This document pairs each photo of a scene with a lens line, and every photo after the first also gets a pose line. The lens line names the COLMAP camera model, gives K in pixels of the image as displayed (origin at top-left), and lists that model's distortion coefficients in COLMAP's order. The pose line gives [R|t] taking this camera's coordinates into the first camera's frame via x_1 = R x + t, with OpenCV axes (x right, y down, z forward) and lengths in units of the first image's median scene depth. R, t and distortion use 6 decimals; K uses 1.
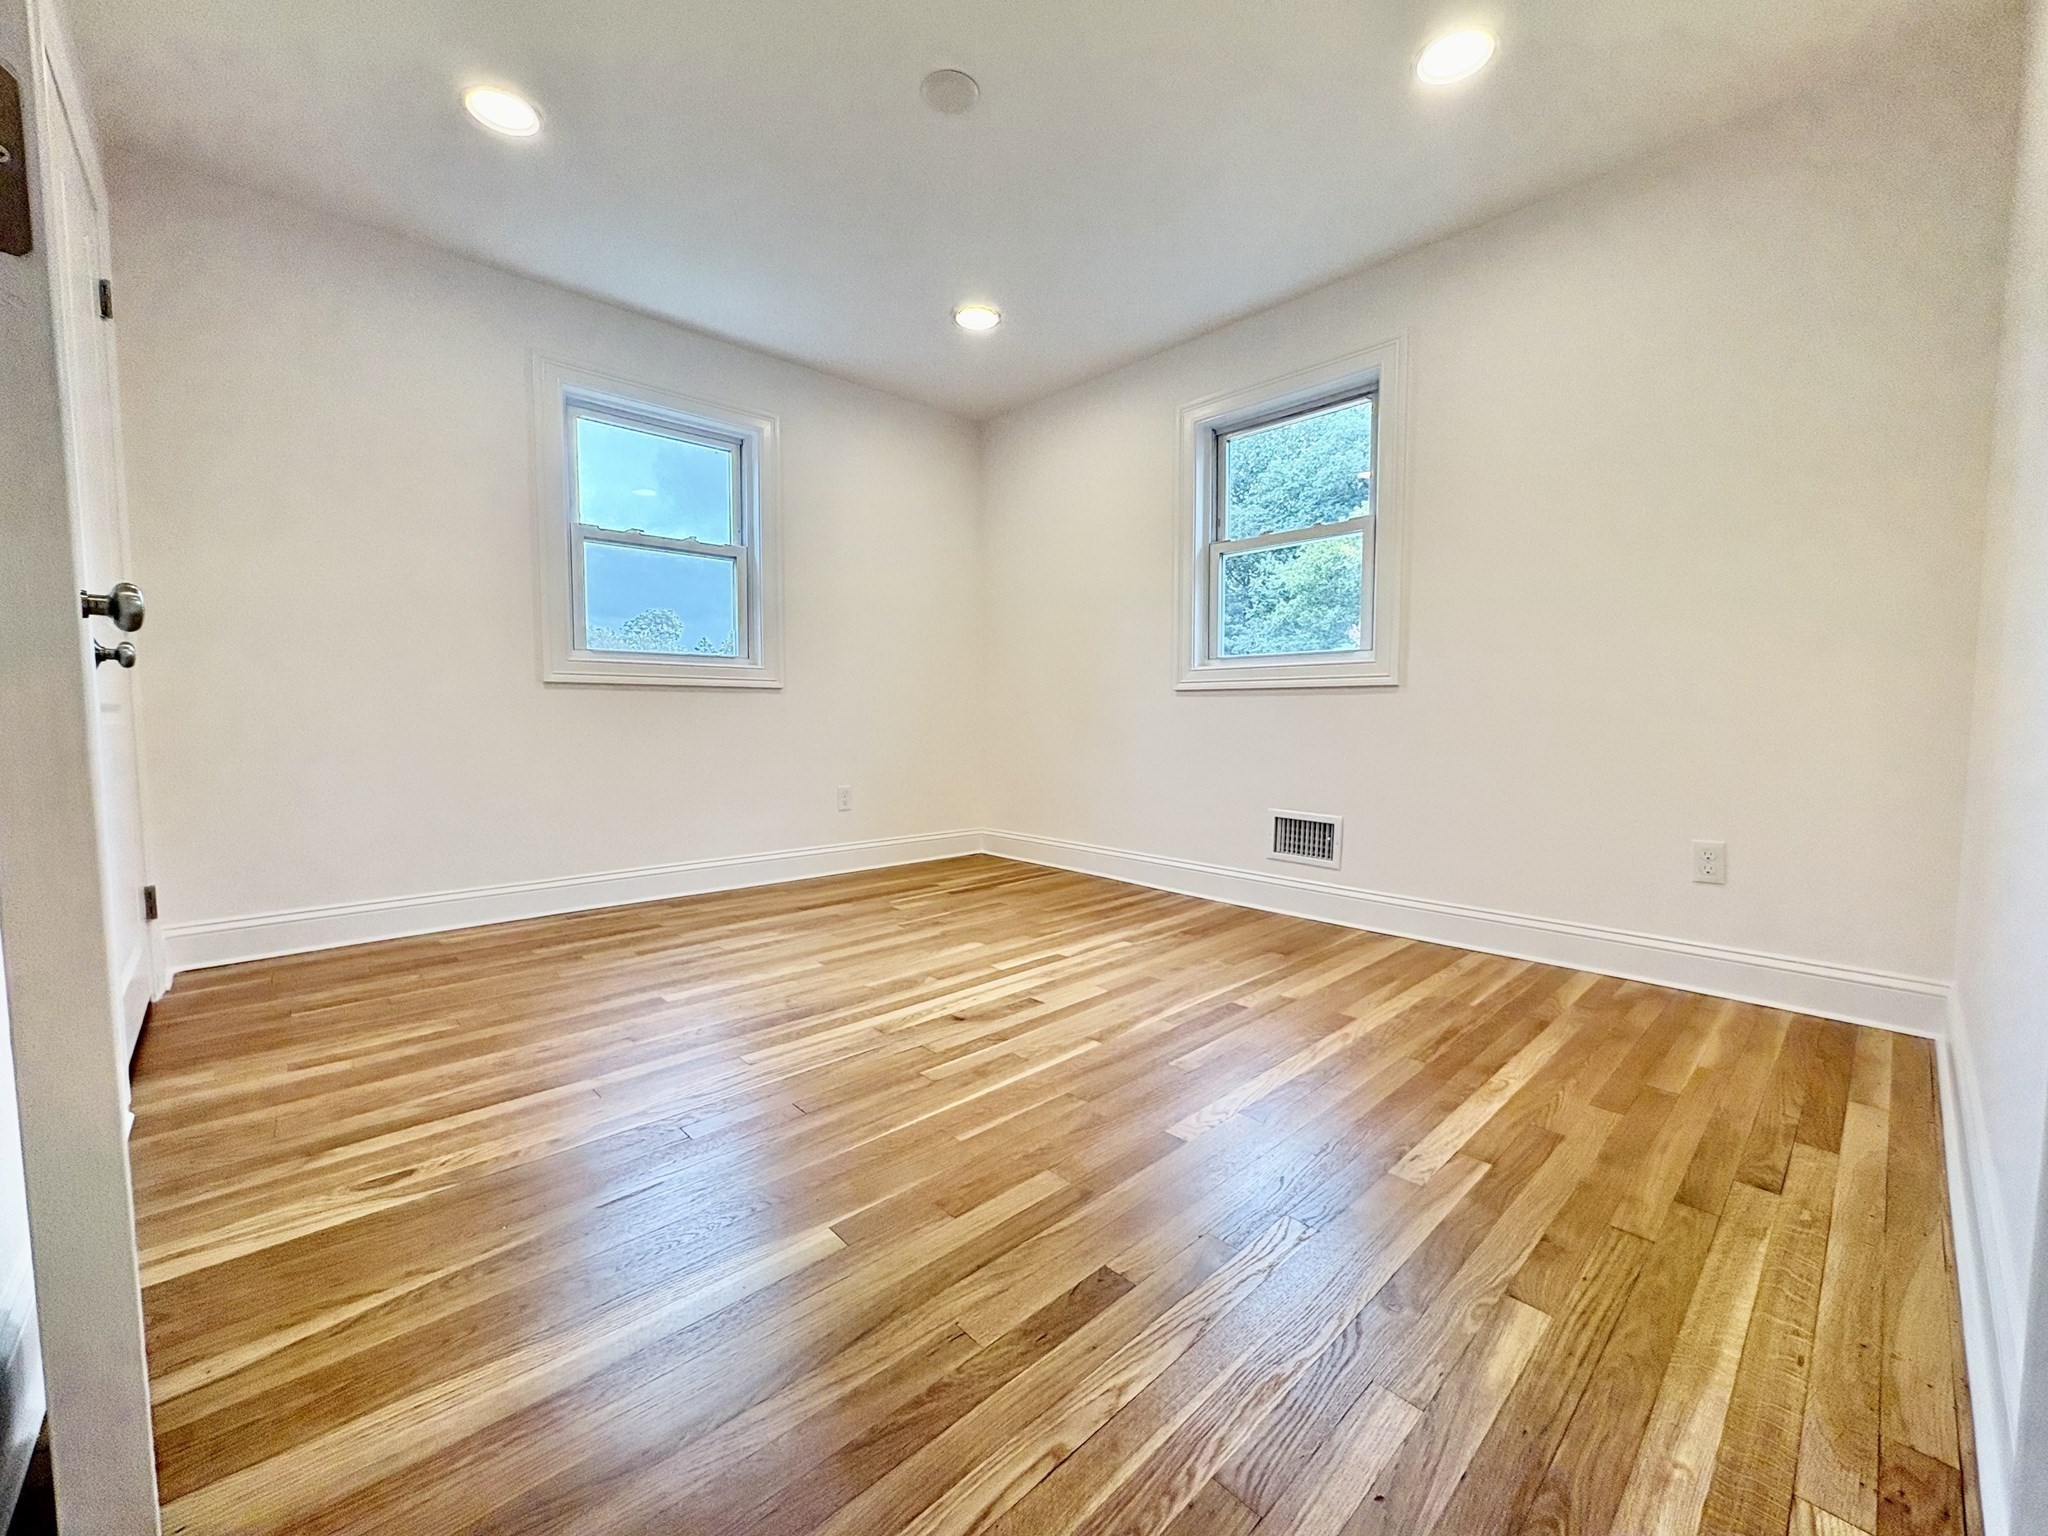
lens RADIAL K [[813.0, 0, 1024.0], [0, 813.0, 768.0], [0, 0, 1]] dist [-0.000171, -0.000118]
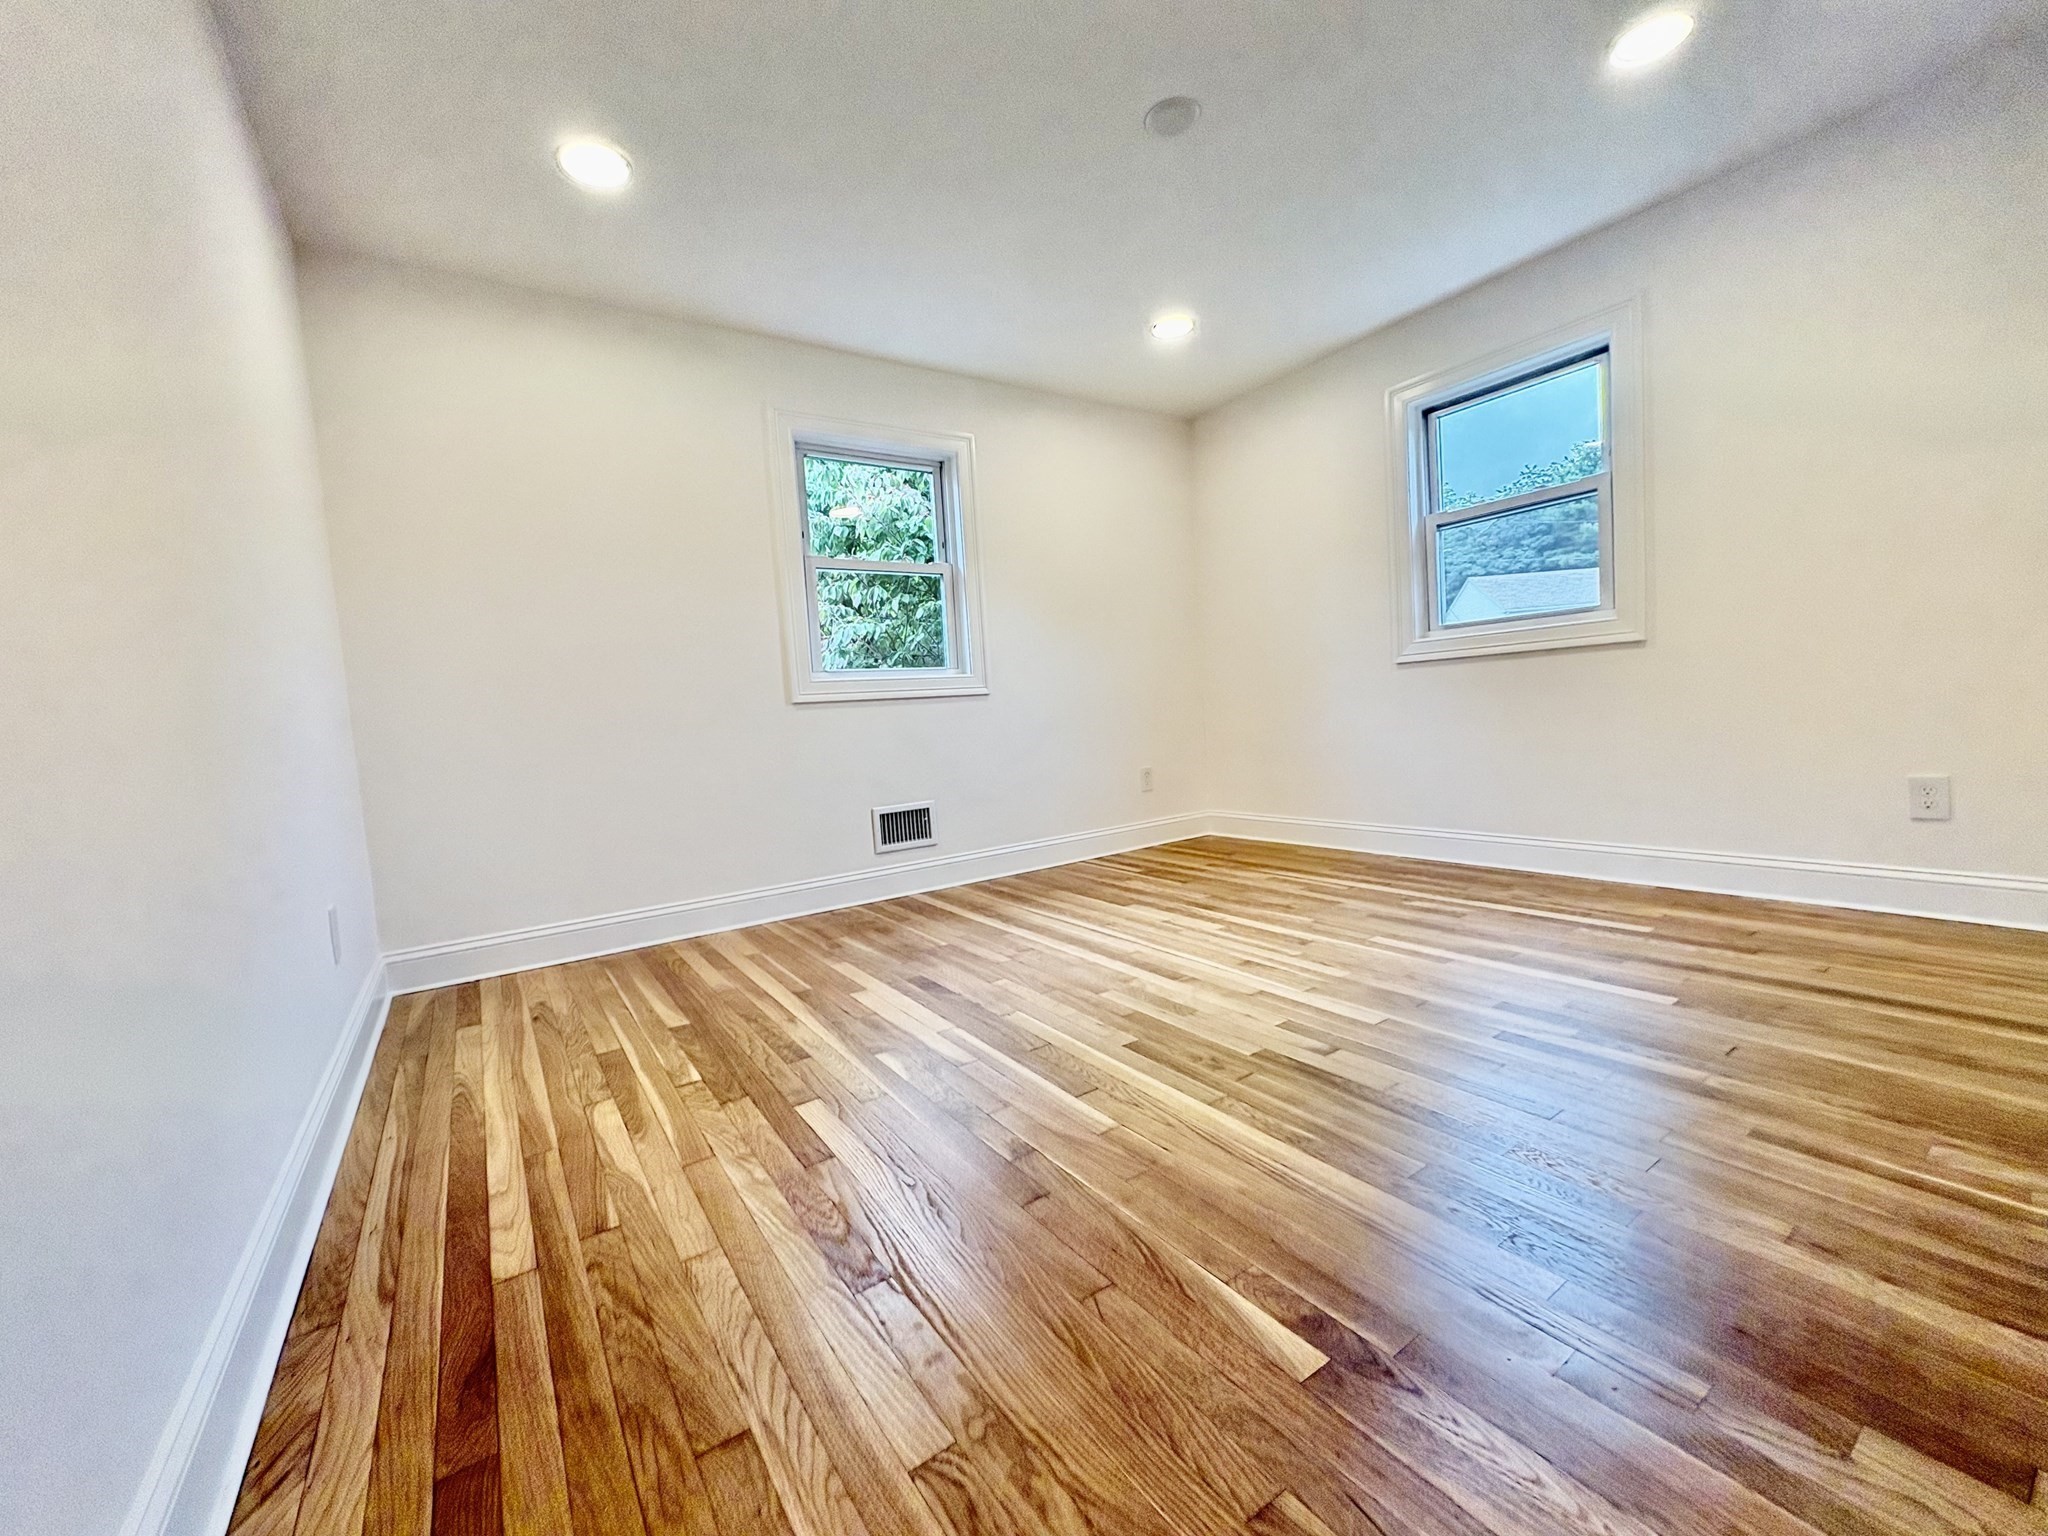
lens RADIAL K [[813.0, 0, 1024.0], [0, 813.0, 768.0], [0, 0, 1]] dist [-0.000171, -0.000118]
pose [[0.996393, -0.065328, -0.054164, -0.235524], [0.065612, 0.997839, 0.003478, 0.002188], [0.053820, -0.007019, 0.998526, -0.056754]]
